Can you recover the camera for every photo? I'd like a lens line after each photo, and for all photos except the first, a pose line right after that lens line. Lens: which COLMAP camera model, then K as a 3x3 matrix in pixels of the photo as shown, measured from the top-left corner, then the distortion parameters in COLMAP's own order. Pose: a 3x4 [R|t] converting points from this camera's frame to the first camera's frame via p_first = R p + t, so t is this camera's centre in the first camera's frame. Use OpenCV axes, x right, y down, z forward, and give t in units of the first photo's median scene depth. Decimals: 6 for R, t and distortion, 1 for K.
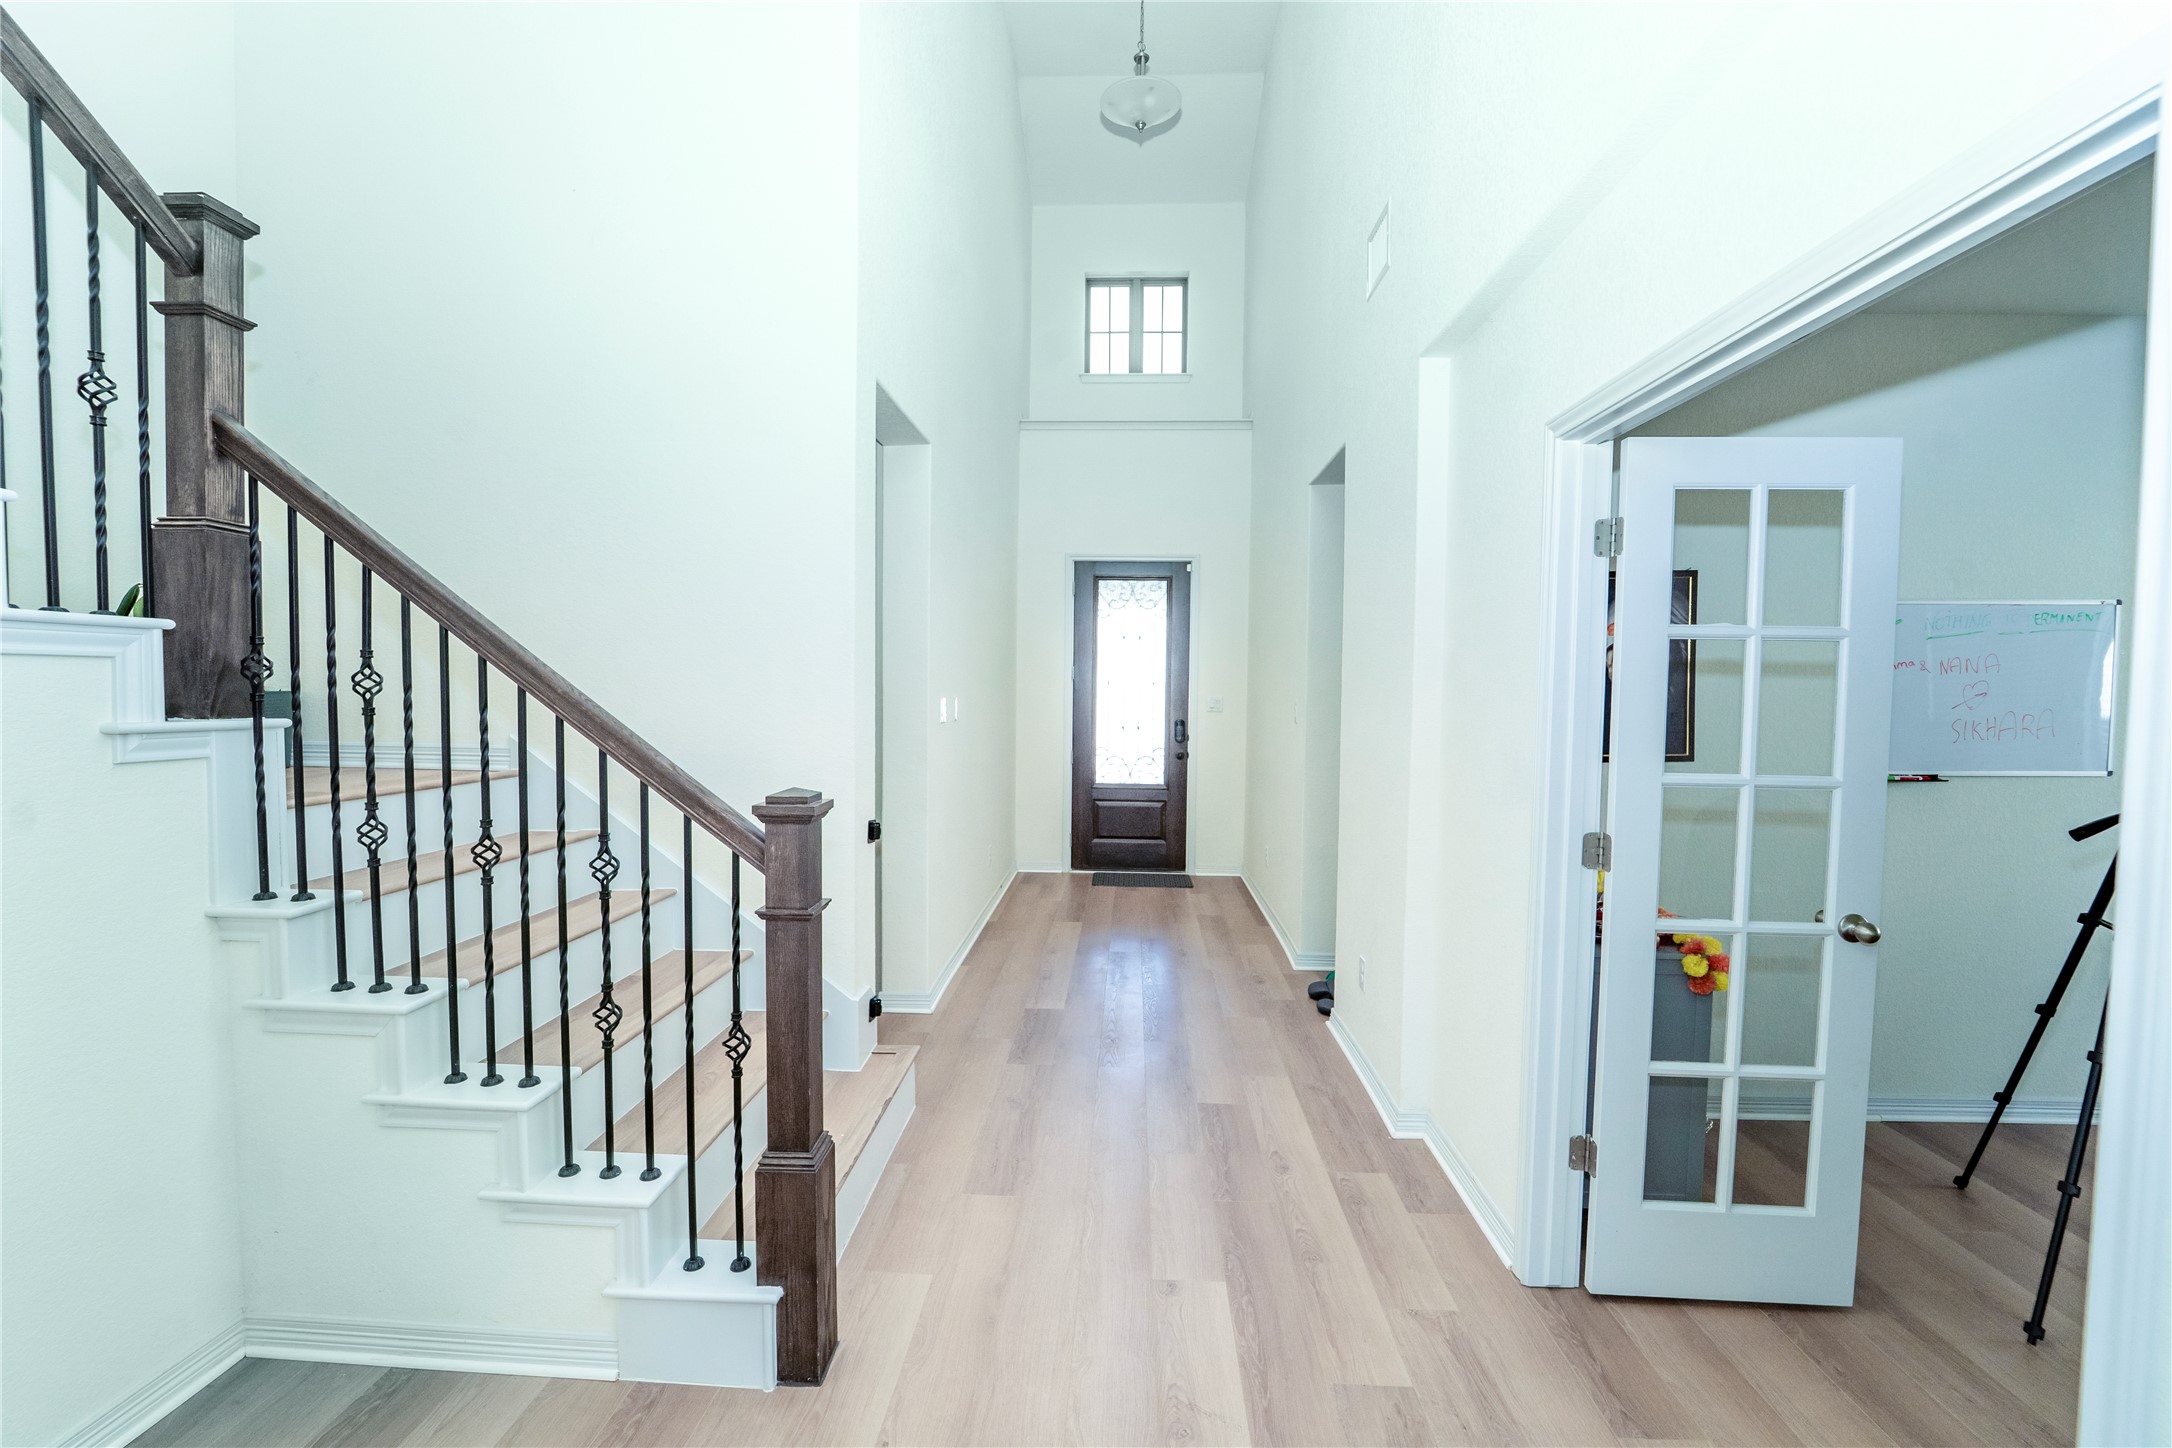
lens RADIAL K [[894.8, 0, 1085.5], [0, 894.8, 725.1], [0, 0, 1]] dist [-0.023027, 0.001326]
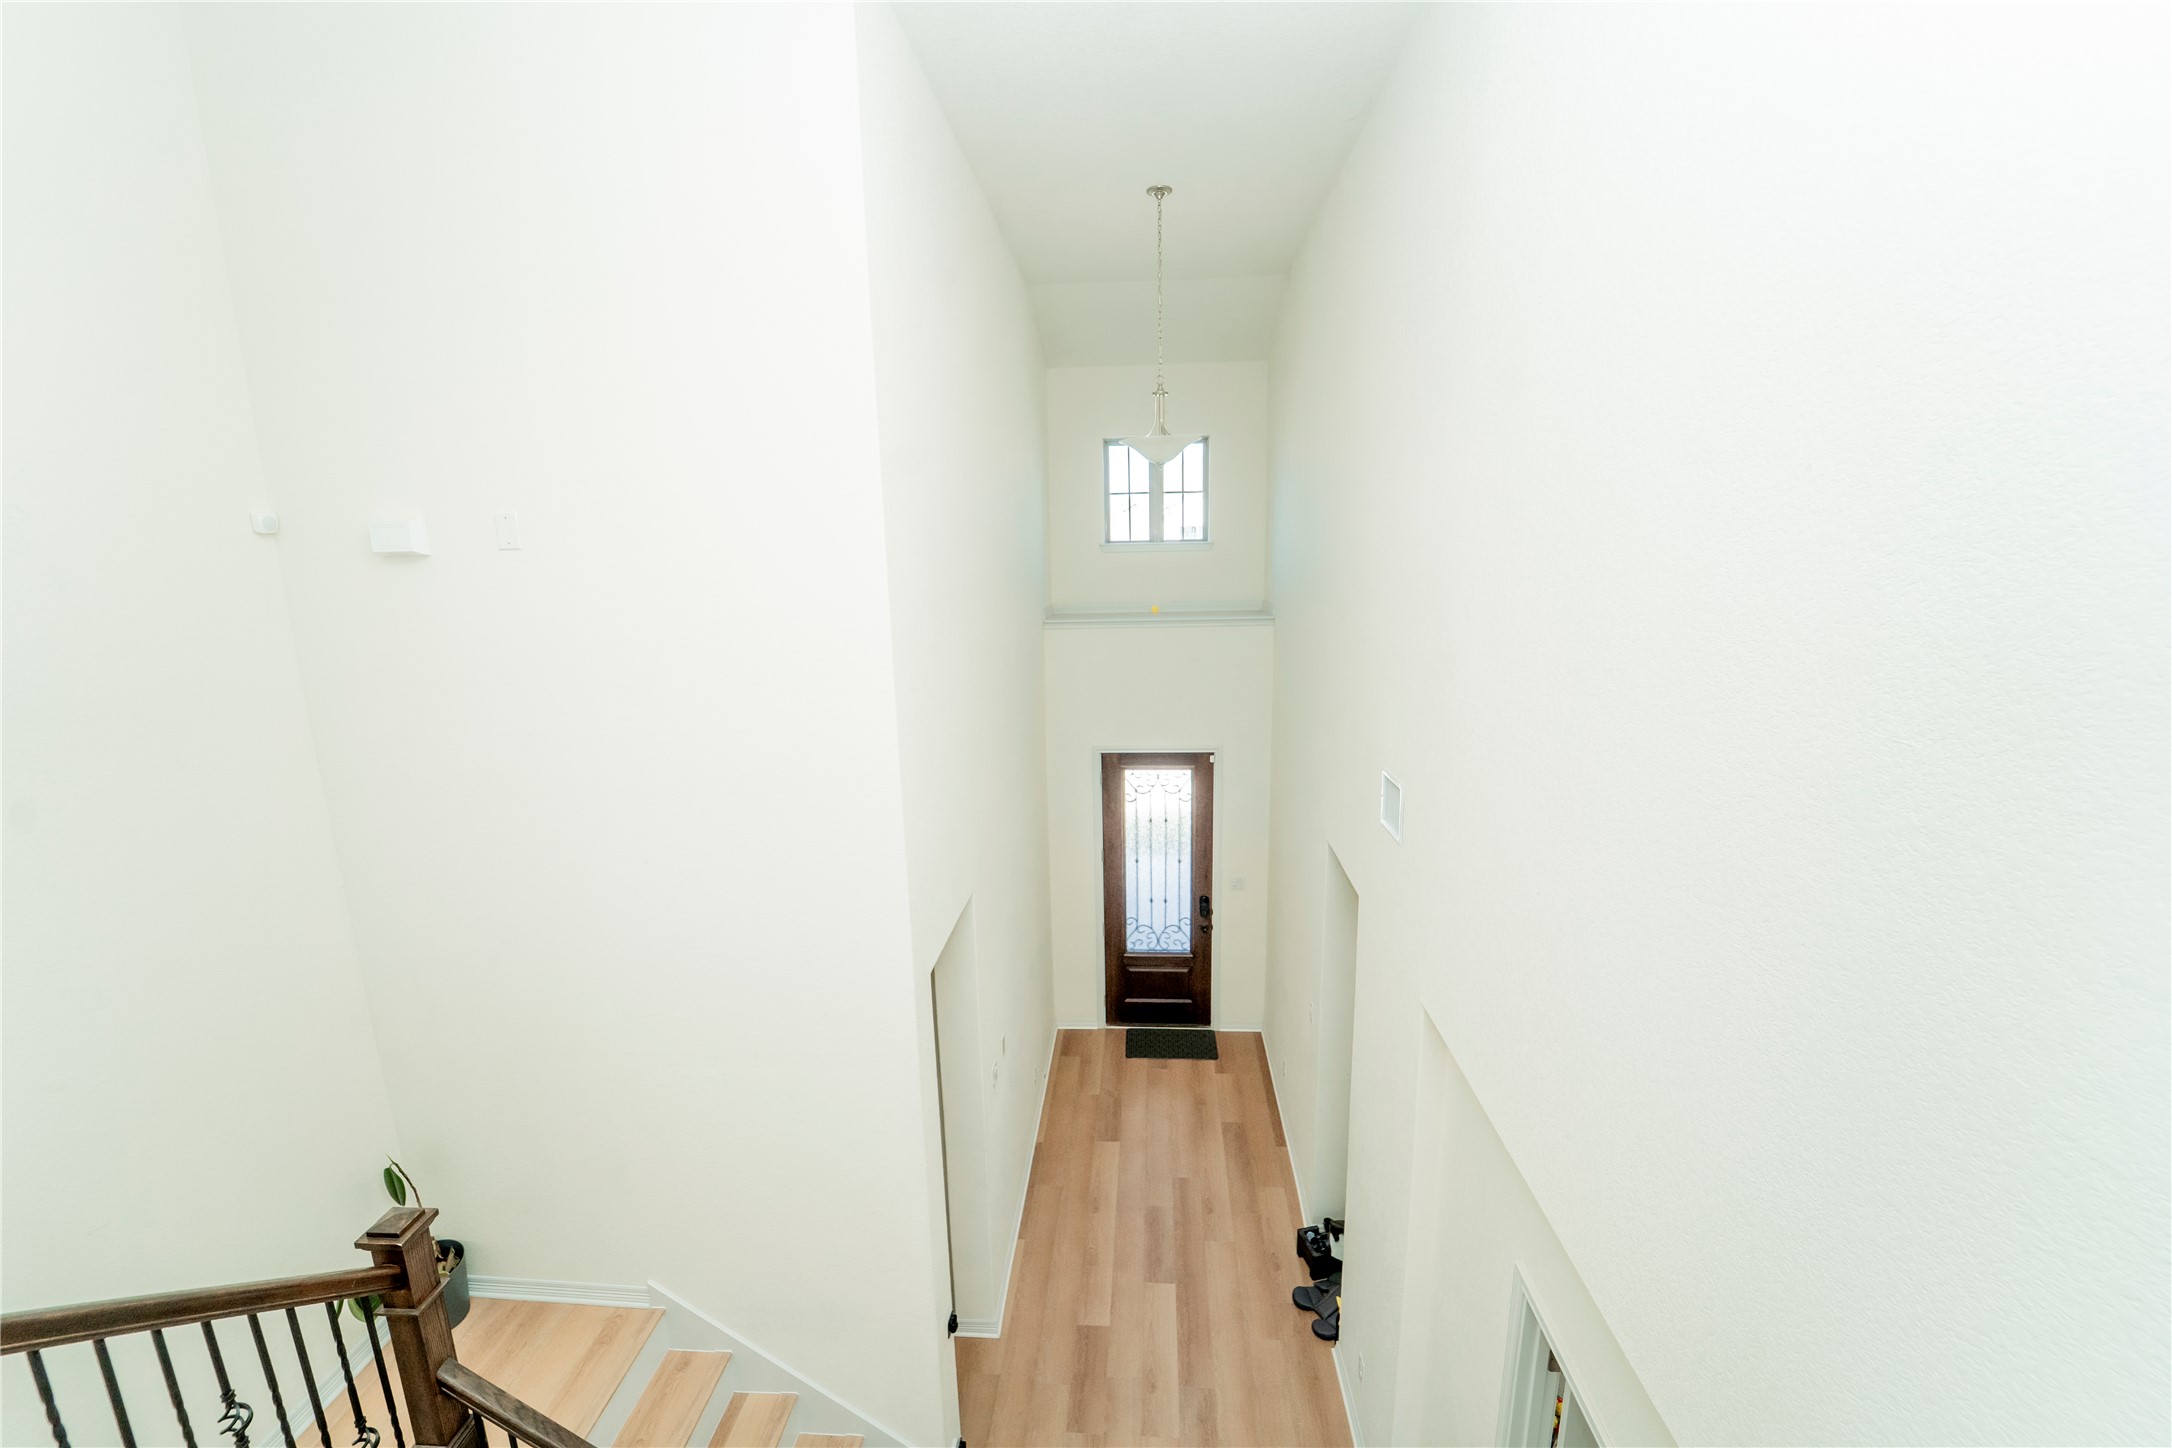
lens RADIAL K [[893.8, 0, 1084.8], [0, 893.8, 727.0], [0, 0, 1]] dist [-0.019881, -0.000643]
pose [[0.999214, -0.027547, -0.028494, -0.001046], [0.032070, 0.984414, 0.172917, -0.387743], [0.023287, -0.173695, 0.984524, -0.012948]]
